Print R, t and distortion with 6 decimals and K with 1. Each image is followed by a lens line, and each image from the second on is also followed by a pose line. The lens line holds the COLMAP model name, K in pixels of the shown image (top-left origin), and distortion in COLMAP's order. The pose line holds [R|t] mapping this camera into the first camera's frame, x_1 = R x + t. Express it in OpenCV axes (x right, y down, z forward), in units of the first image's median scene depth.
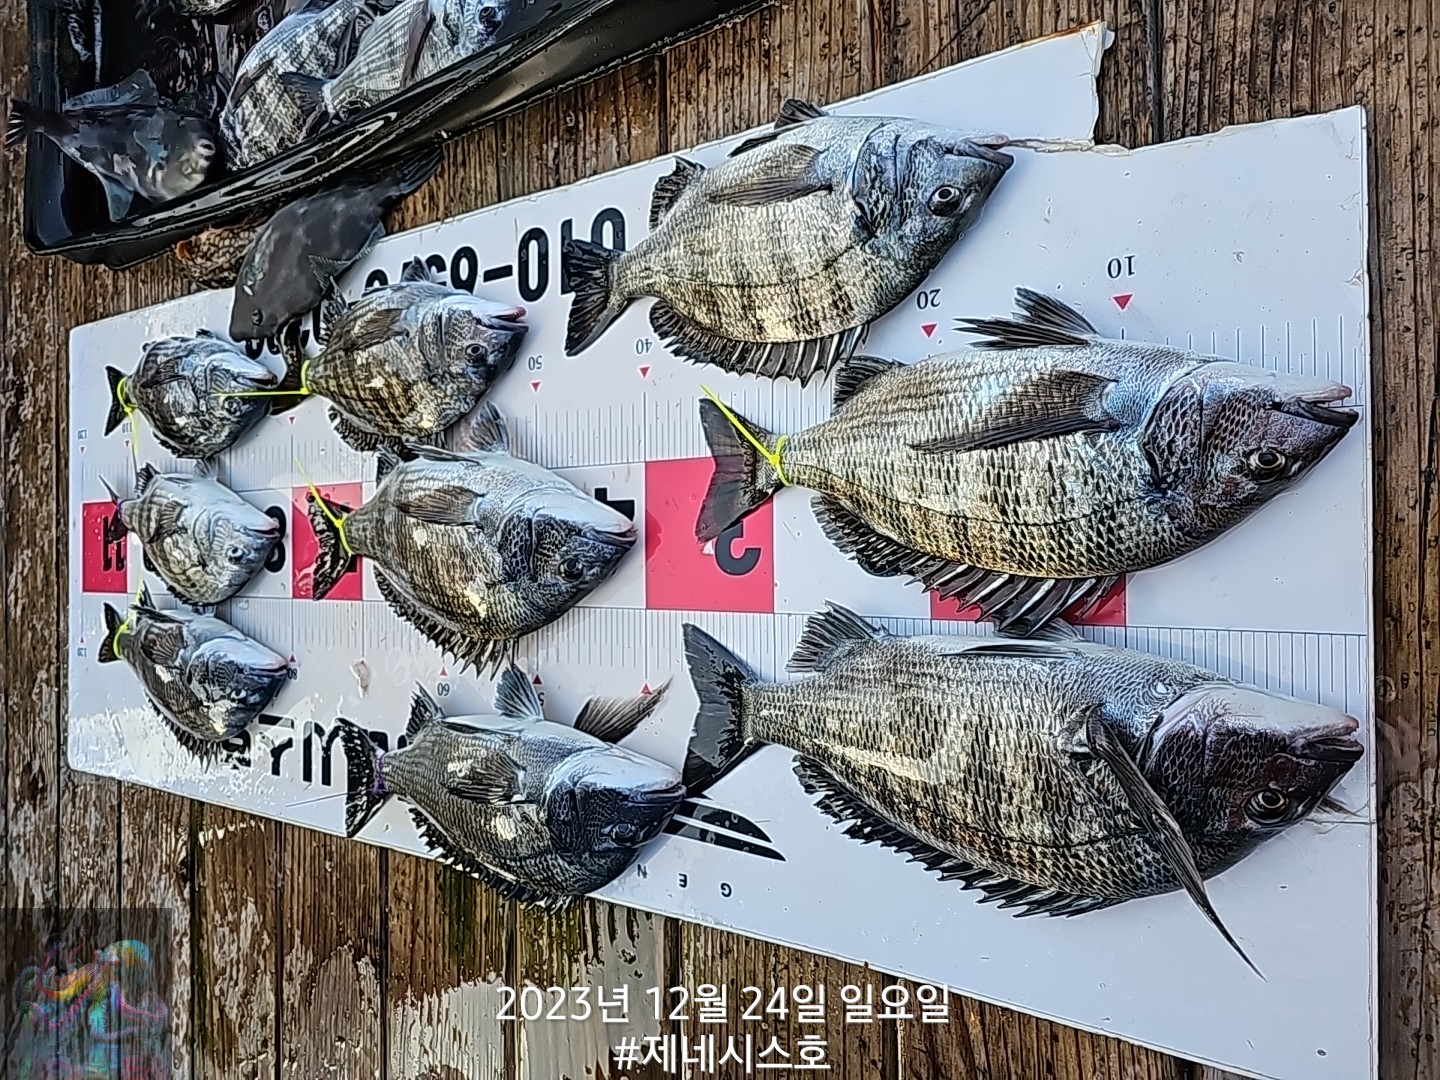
lens RADIAL K [[932.7, 0, 720.0], [0, 932.7, 540.0], [0, 0, 1]] dist [0.037519, -0.043544]
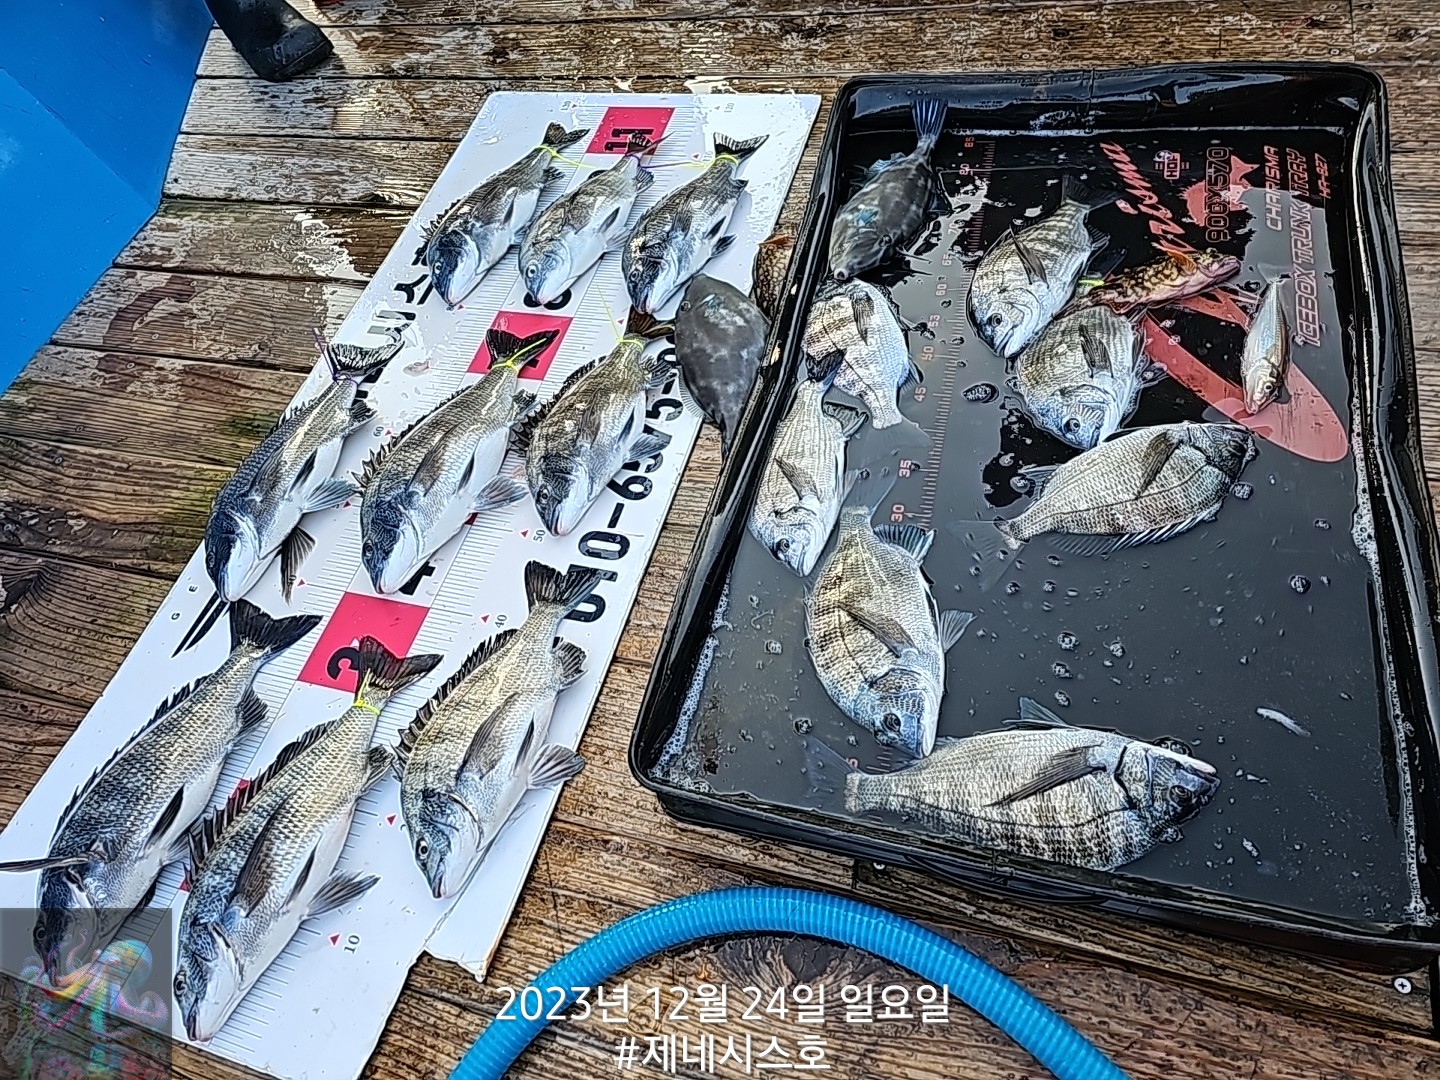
lens RADIAL K [[924.7, 0, 719.9], [0, 924.7, 558.9], [0, 0, 1]] dist [0.055934, -0.045082]
pose [[-0.148290, 0.986655, 0.067245, -0.332225], [-0.939244, -0.161797, 0.302724, -0.969813], [0.309564, -0.018269, 0.950703, -0.256514]]
